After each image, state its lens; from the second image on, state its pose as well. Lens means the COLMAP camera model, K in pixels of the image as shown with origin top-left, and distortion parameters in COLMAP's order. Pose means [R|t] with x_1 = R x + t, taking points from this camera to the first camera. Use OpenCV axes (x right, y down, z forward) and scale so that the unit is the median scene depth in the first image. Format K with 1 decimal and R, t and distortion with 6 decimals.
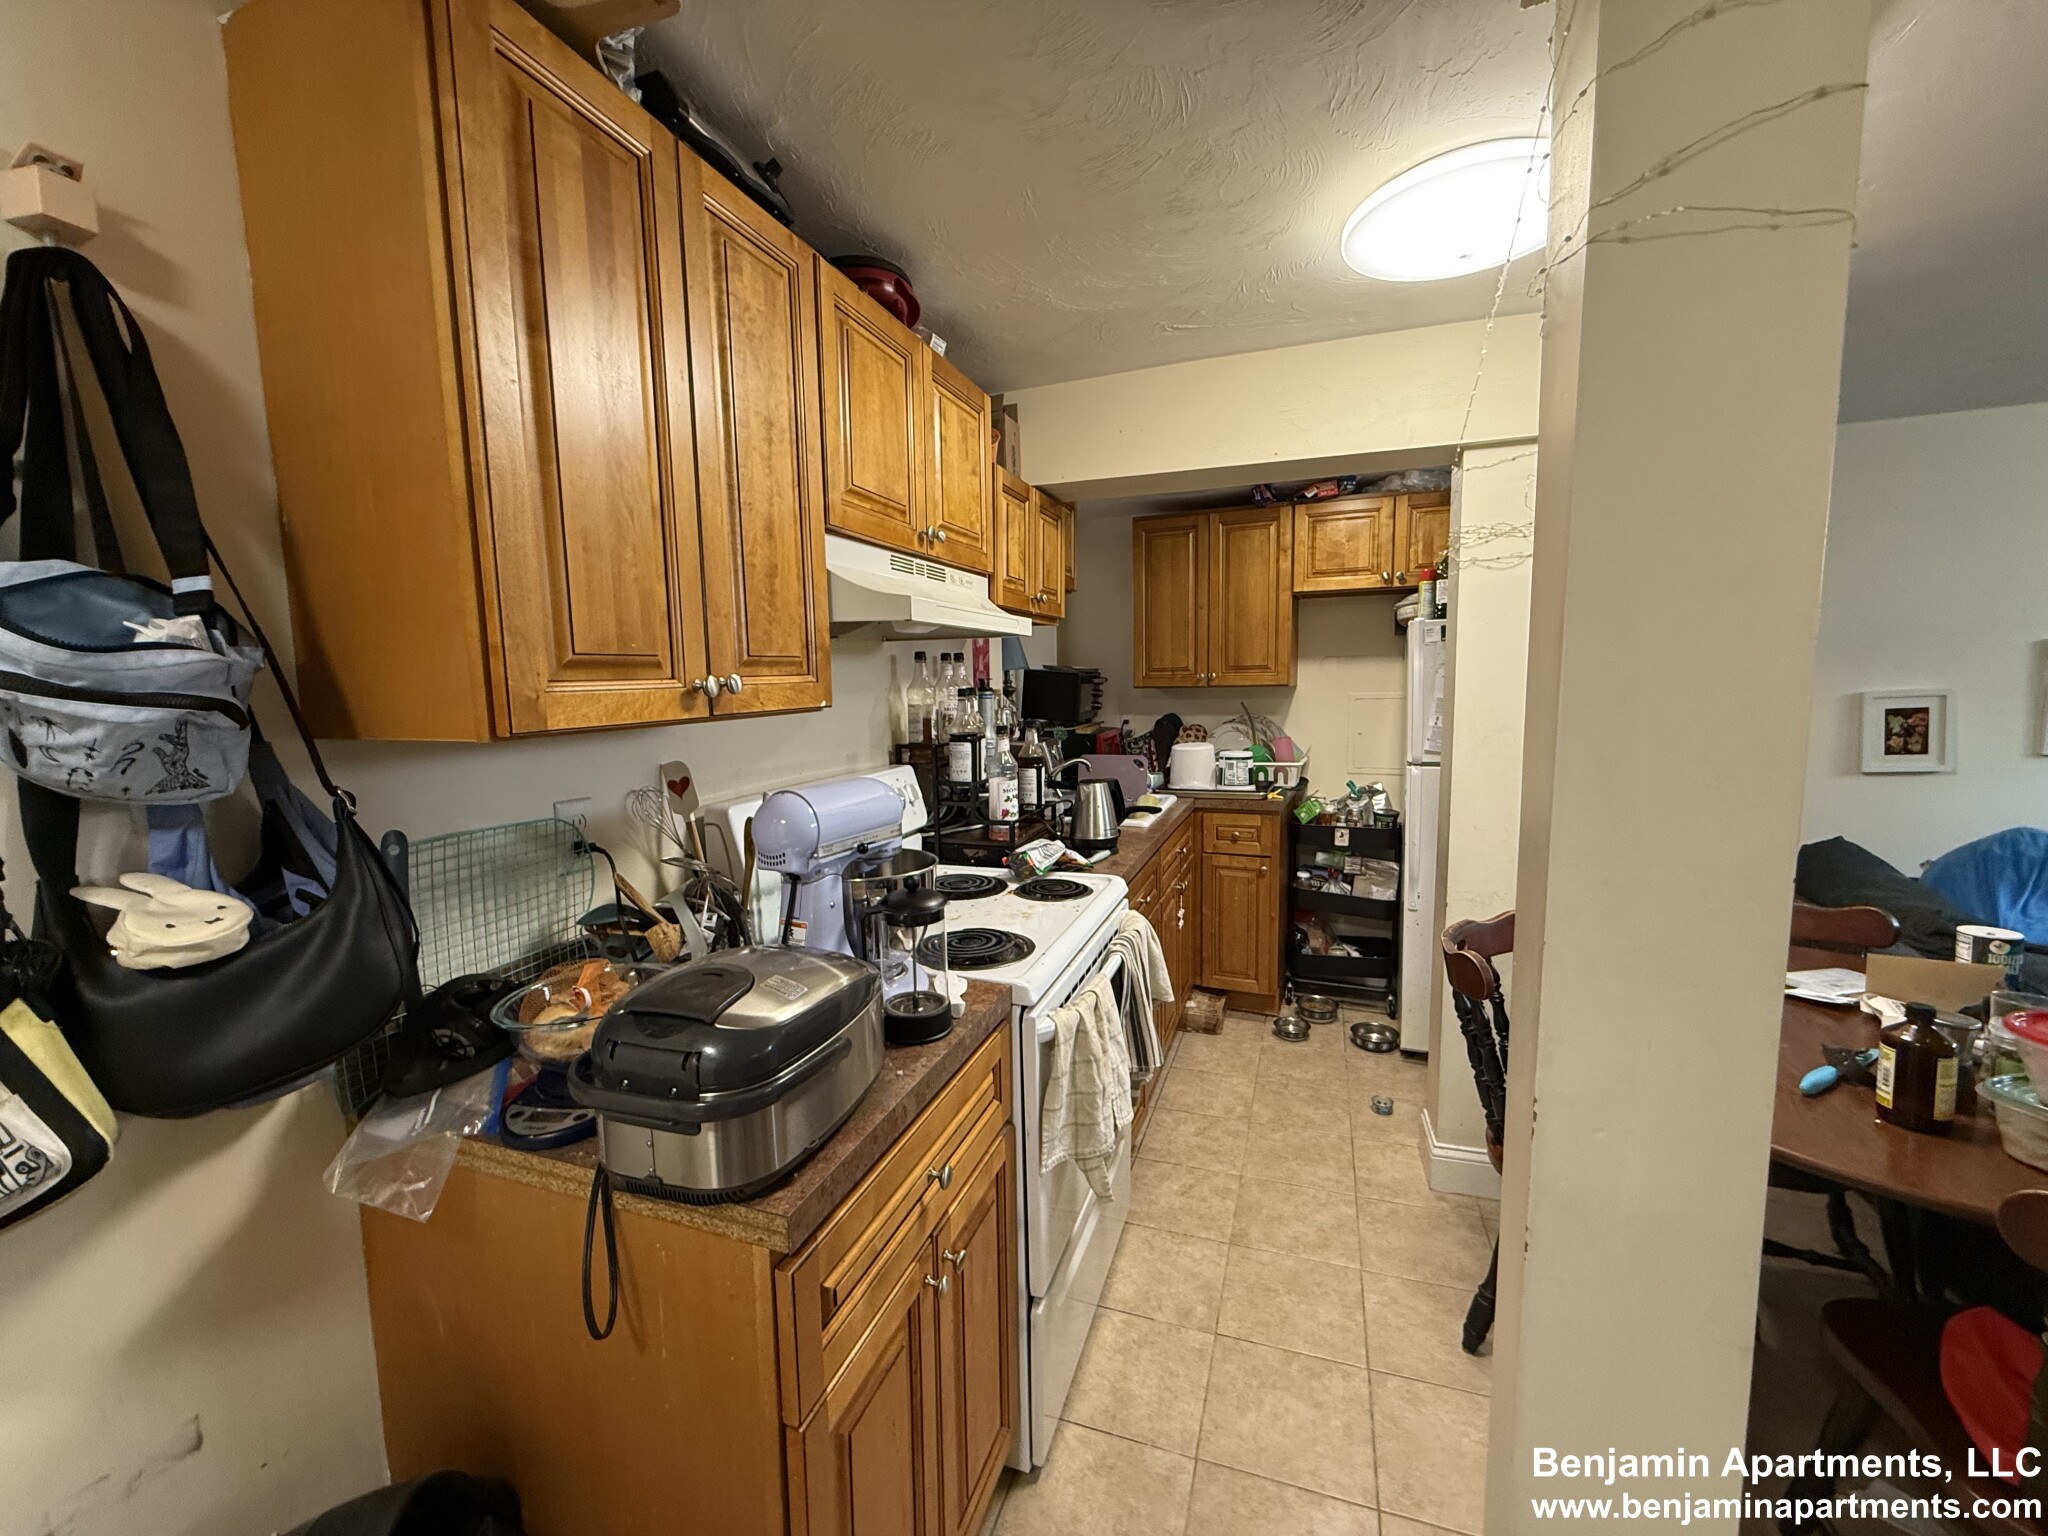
lens RADIAL K [[819.0, 0, 1016.4], [0, 819.0, 765.8], [0, 0, 1]] dist [0.000132, 0.000431]
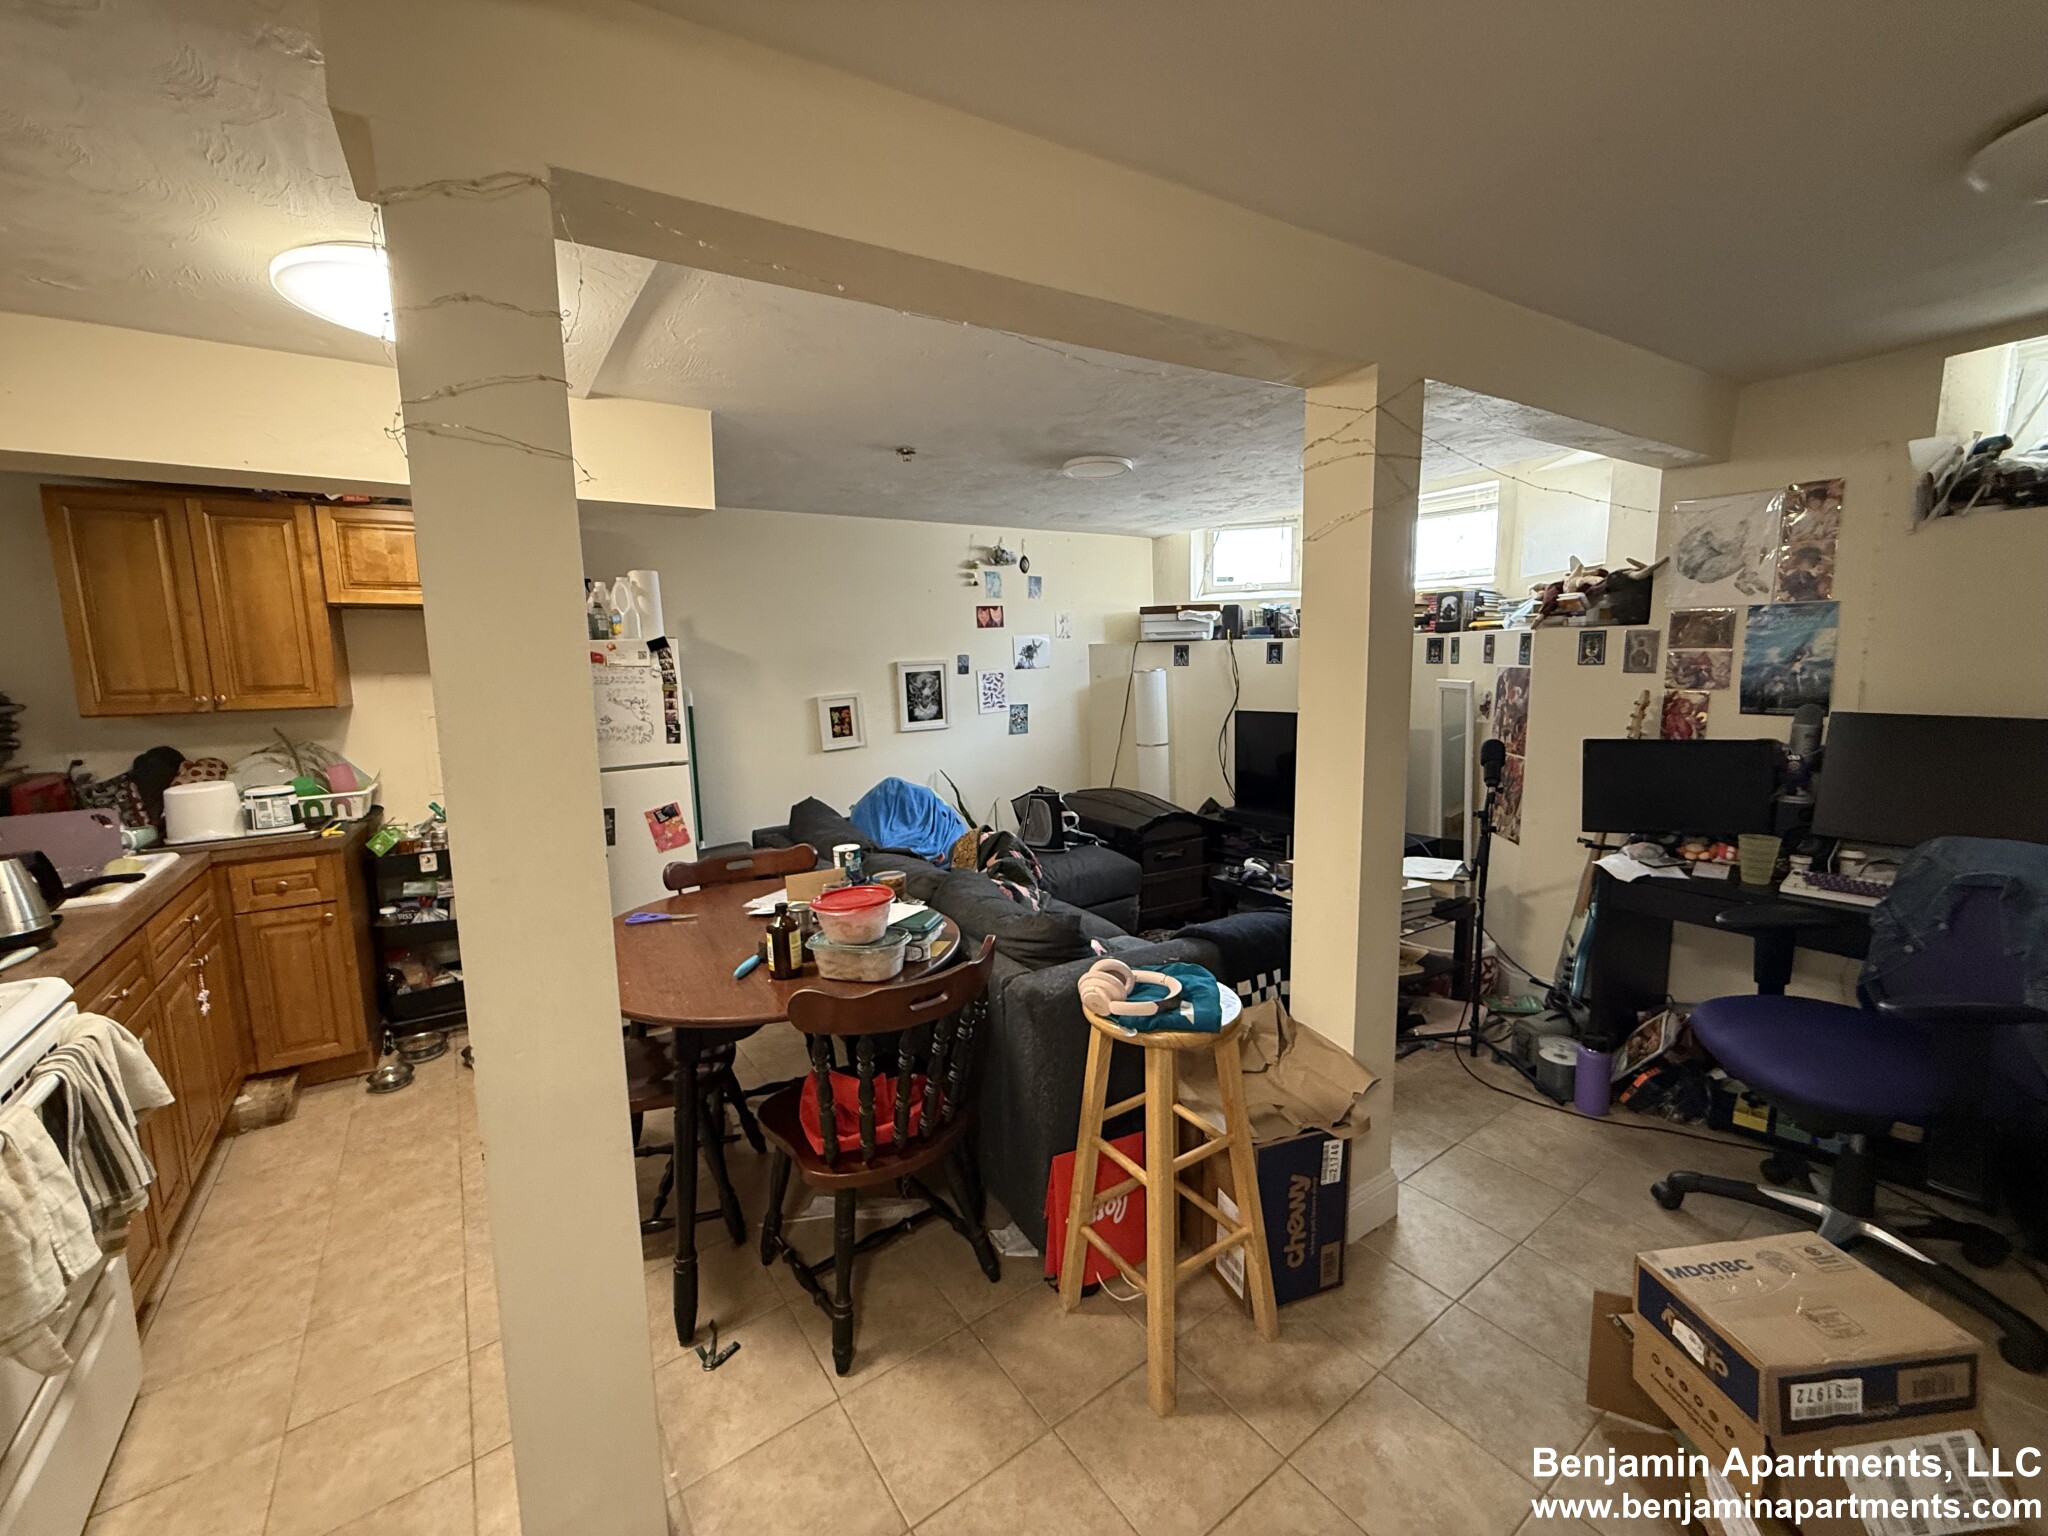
lens RADIAL K [[819.0, 0, 1016.4], [0, 819.0, 765.8], [0, 0, 1]] dist [0.000132, 0.000431]
pose [[0.570612, -0.101458, 0.814928, 0.020412], [0.099619, 0.993562, 0.053945, -0.008758], [-0.815155, 0.050401, 0.577046, -0.122638]]
